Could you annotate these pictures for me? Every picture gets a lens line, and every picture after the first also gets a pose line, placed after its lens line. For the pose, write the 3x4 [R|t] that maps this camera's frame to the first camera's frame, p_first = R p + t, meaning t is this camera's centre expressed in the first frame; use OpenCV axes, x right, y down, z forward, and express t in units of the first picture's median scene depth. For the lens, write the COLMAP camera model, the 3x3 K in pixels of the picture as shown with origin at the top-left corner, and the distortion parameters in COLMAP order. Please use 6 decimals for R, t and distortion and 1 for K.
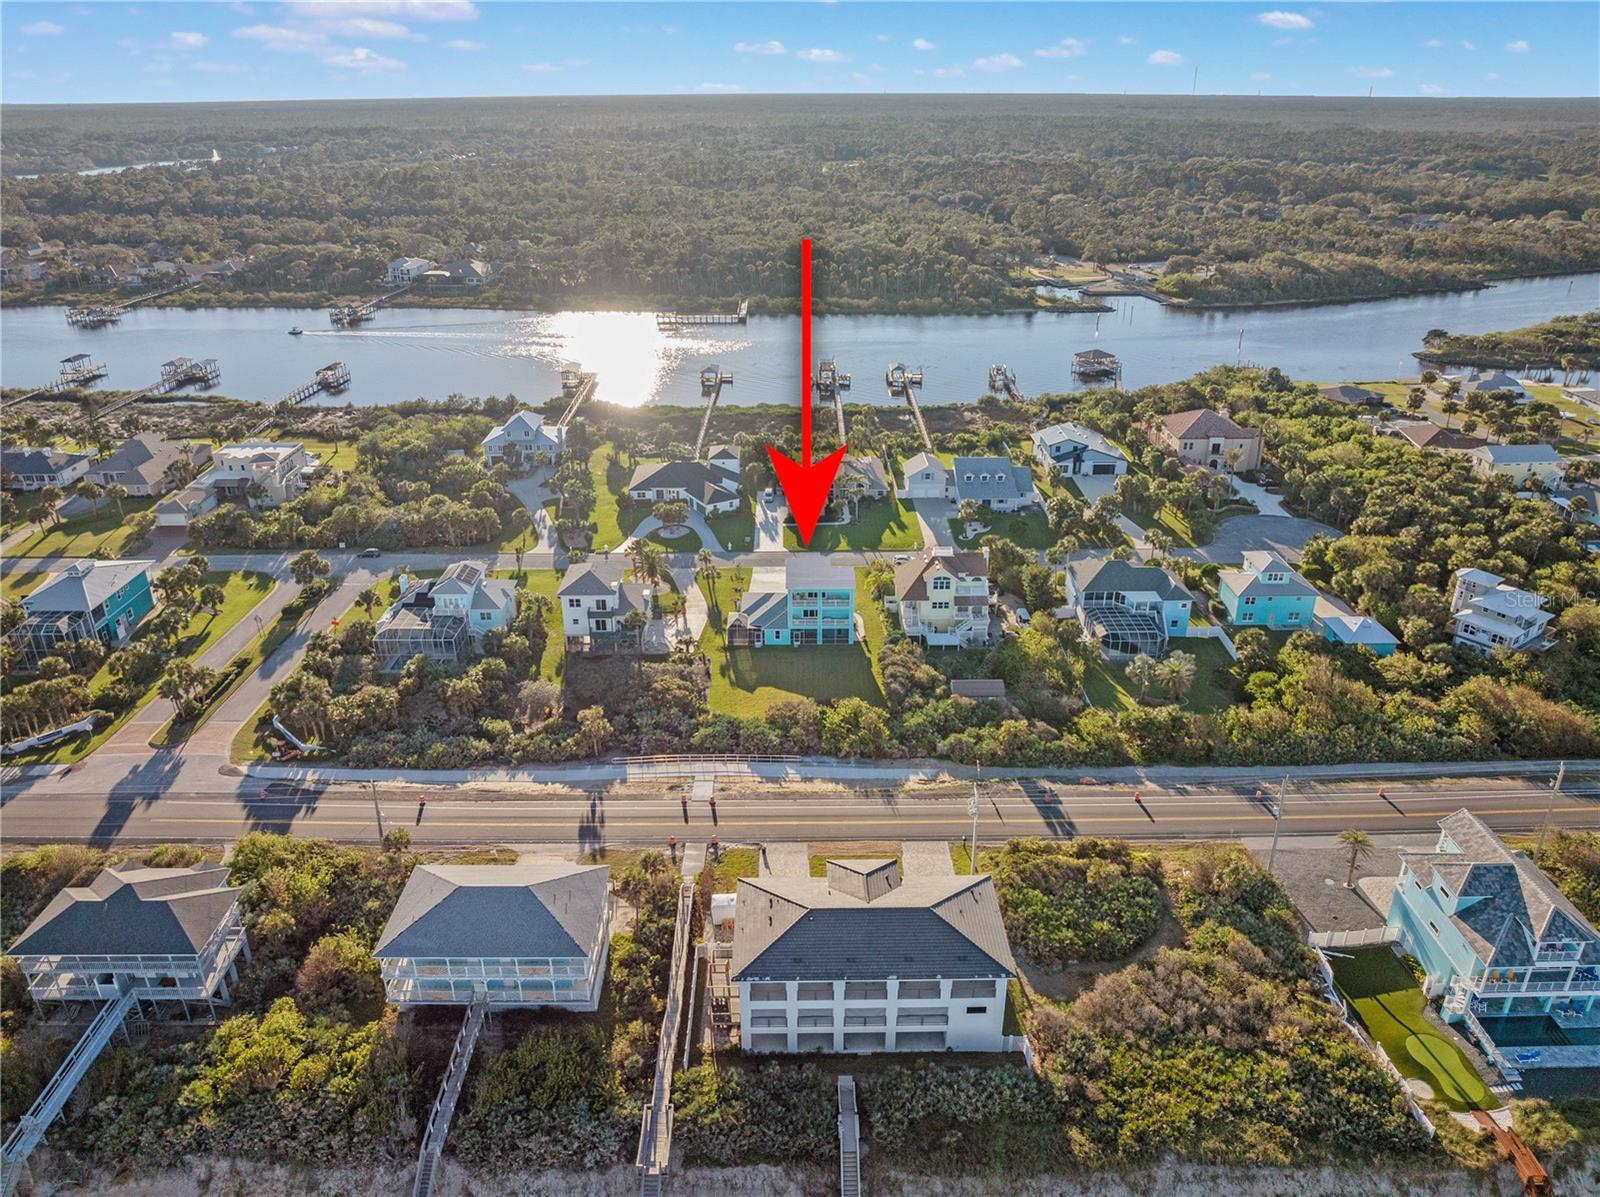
lens RADIAL K [[1130.2, 0, 800.0], [0, 1130.2, 598.5], [0, 0, 1]] dist [-0.037985, 0.008198]
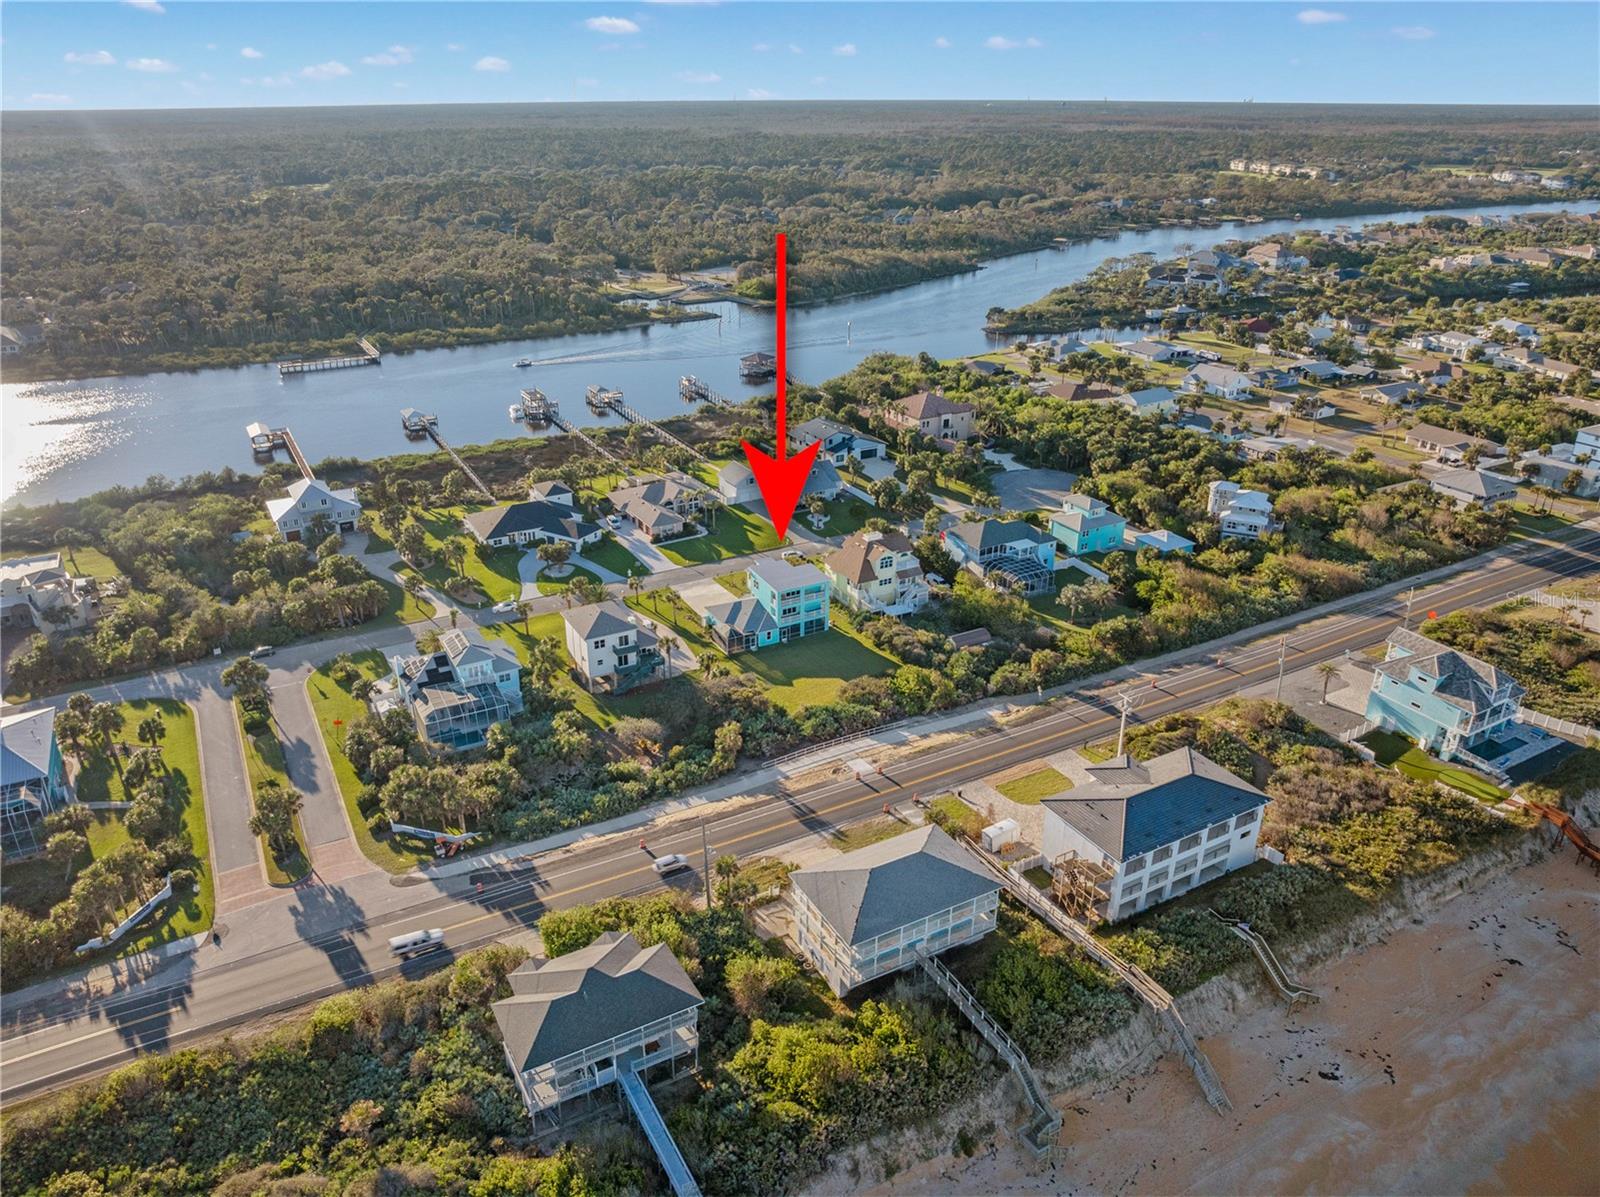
lens RADIAL K [[1131.9, 0, 791.0], [0, 1131.9, 596.1], [0, 0, 1]] dist [-0.035210, -0.002730]
pose [[0.881124, -0.191922, 0.432187, -0.387017], [0.195708, 0.979994, 0.036186, -0.033847], [-0.430486, 0.052699, 0.901058, -0.003972]]
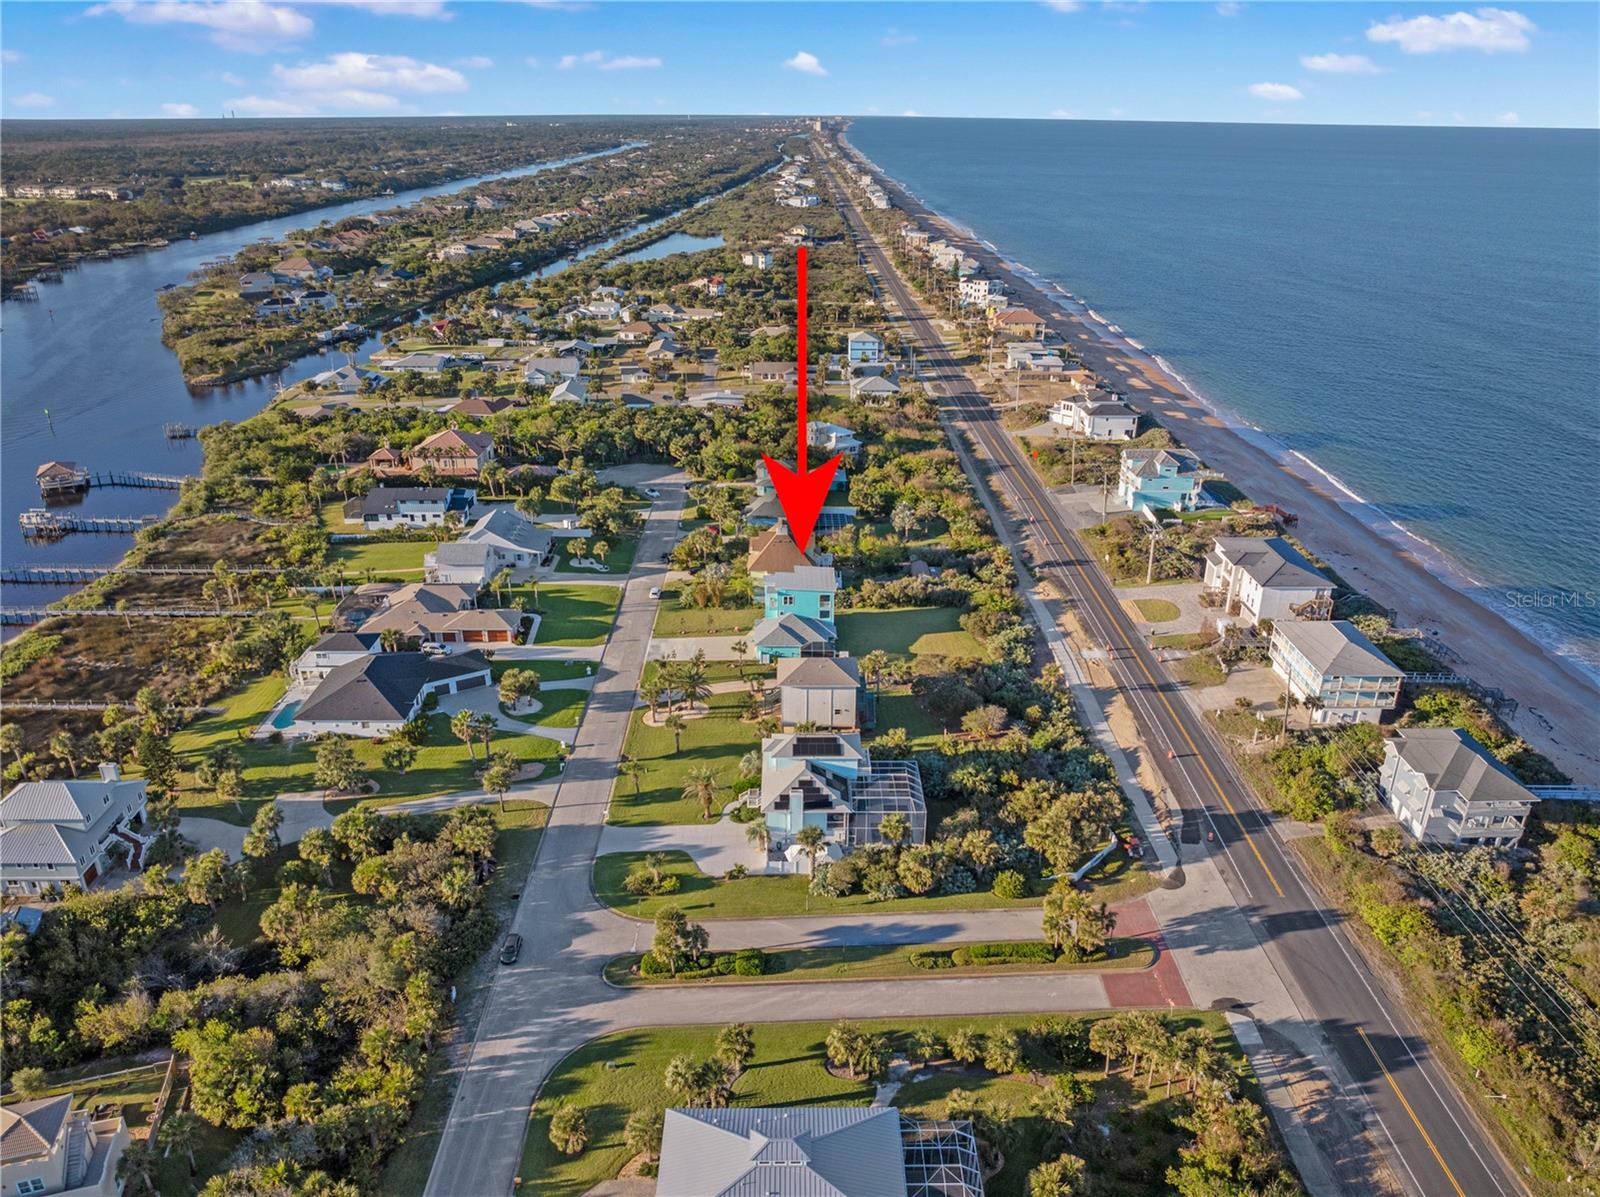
lens RADIAL K [[1127.2, 0, 801.8], [0, 1127.2, 590.5], [0, 0, 1]] dist [-0.036452, 0.000063]
pose [[-0.002716, -0.391080, 0.920353, -0.848240], [0.413486, 0.837554, 0.357117, -0.344521], [-0.910507, 0.381523, 0.159432, 0.686011]]
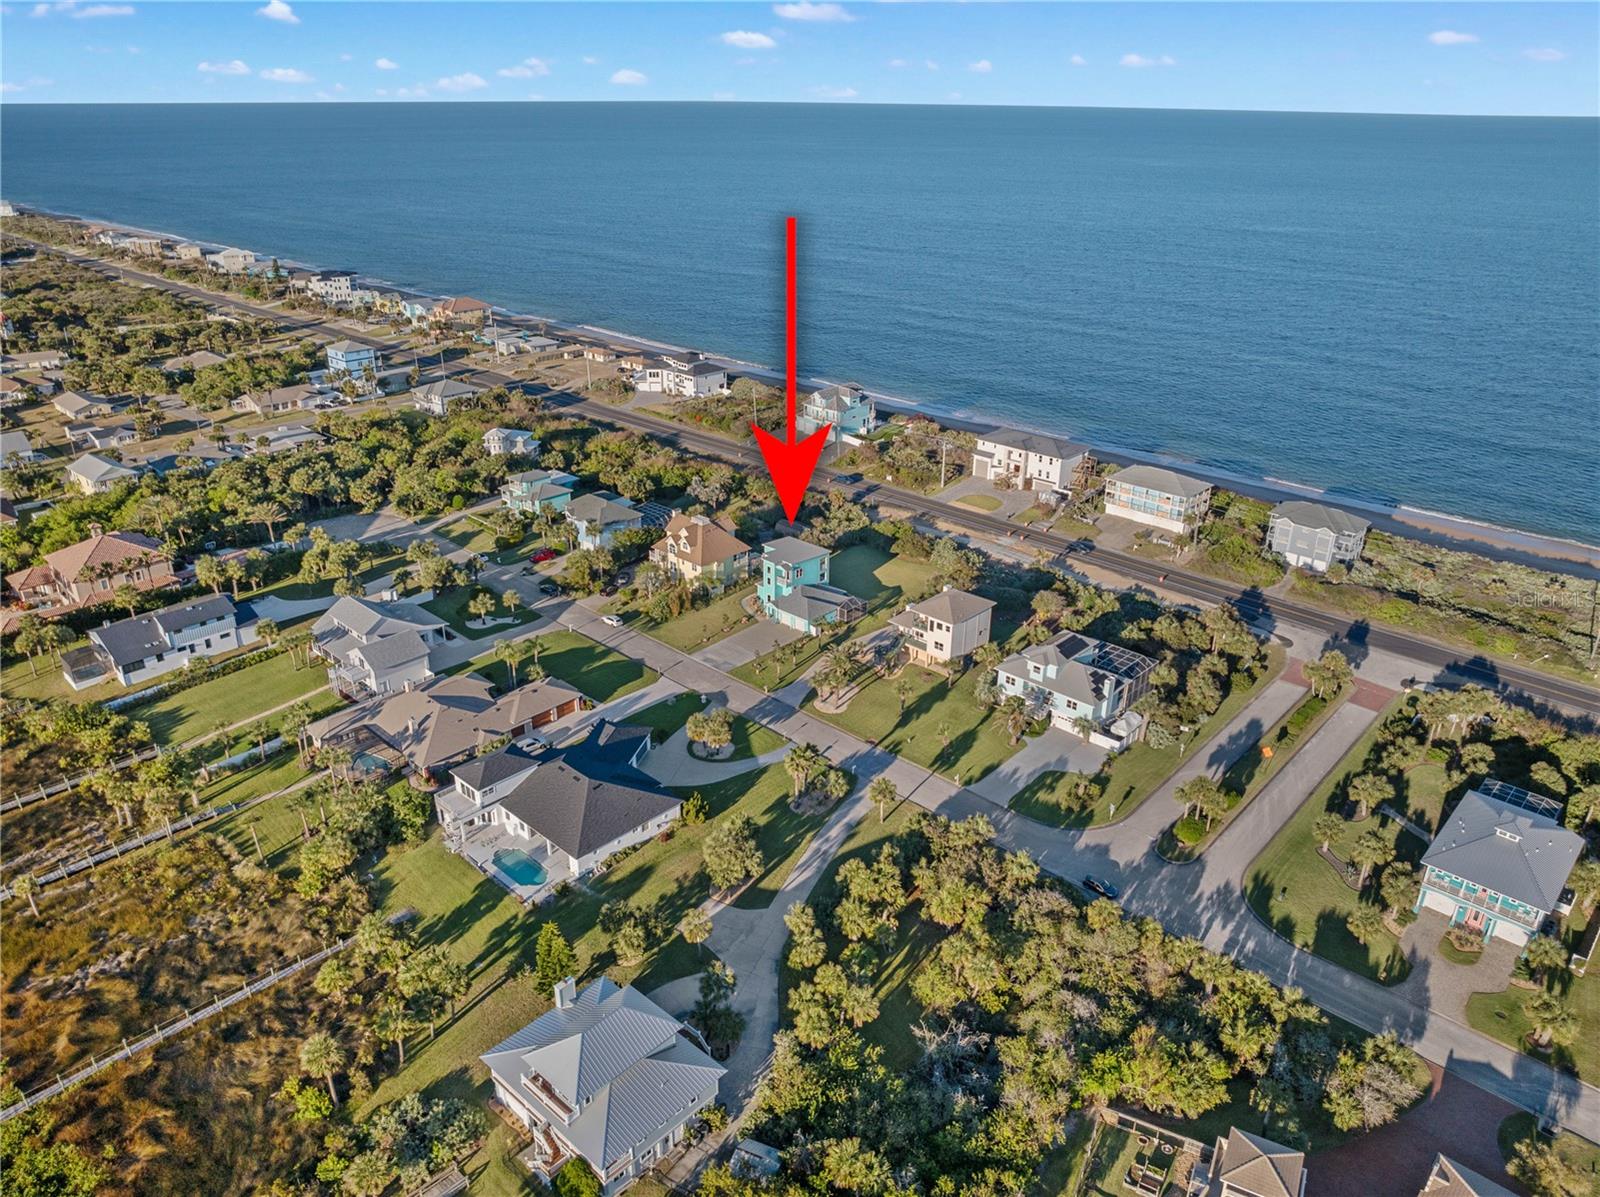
lens RADIAL K [[1127.2, 0, 801.8], [0, 1127.2, 590.5], [0, 0, 1]] dist [-0.036452, 0.000063]
pose [[-0.722912, -0.282370, 0.630607, -0.608724], [0.282121, 0.712501, 0.642457, -0.608818], [-0.630719, 0.642347, -0.435413, 1.262191]]
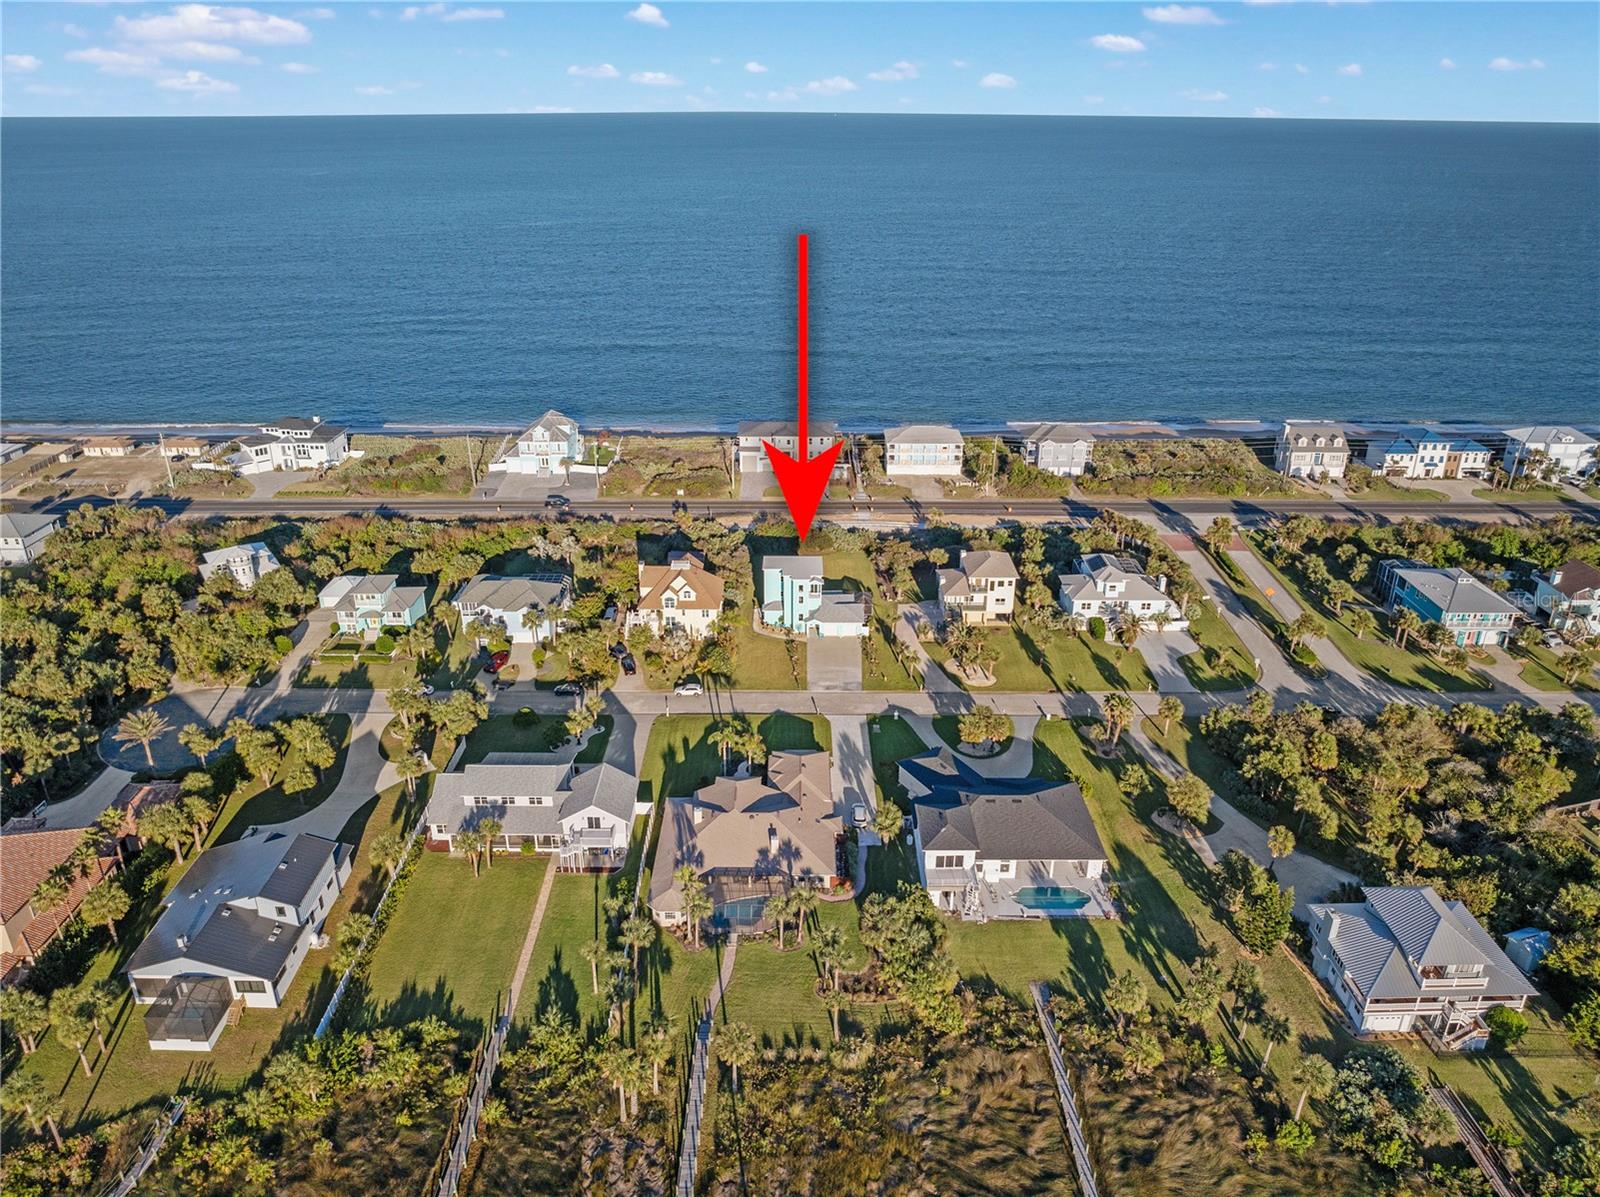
lens RADIAL K [[1127.2, 0, 801.8], [0, 1127.2, 590.5], [0, 0, 1]] dist [-0.036452, 0.000063]
pose [[-0.999962, -0.004274, 0.007608, -0.000379], [0.002791, 0.669423, 0.742876, -0.707445], [-0.008268, 0.742869, -0.669386, 1.476356]]
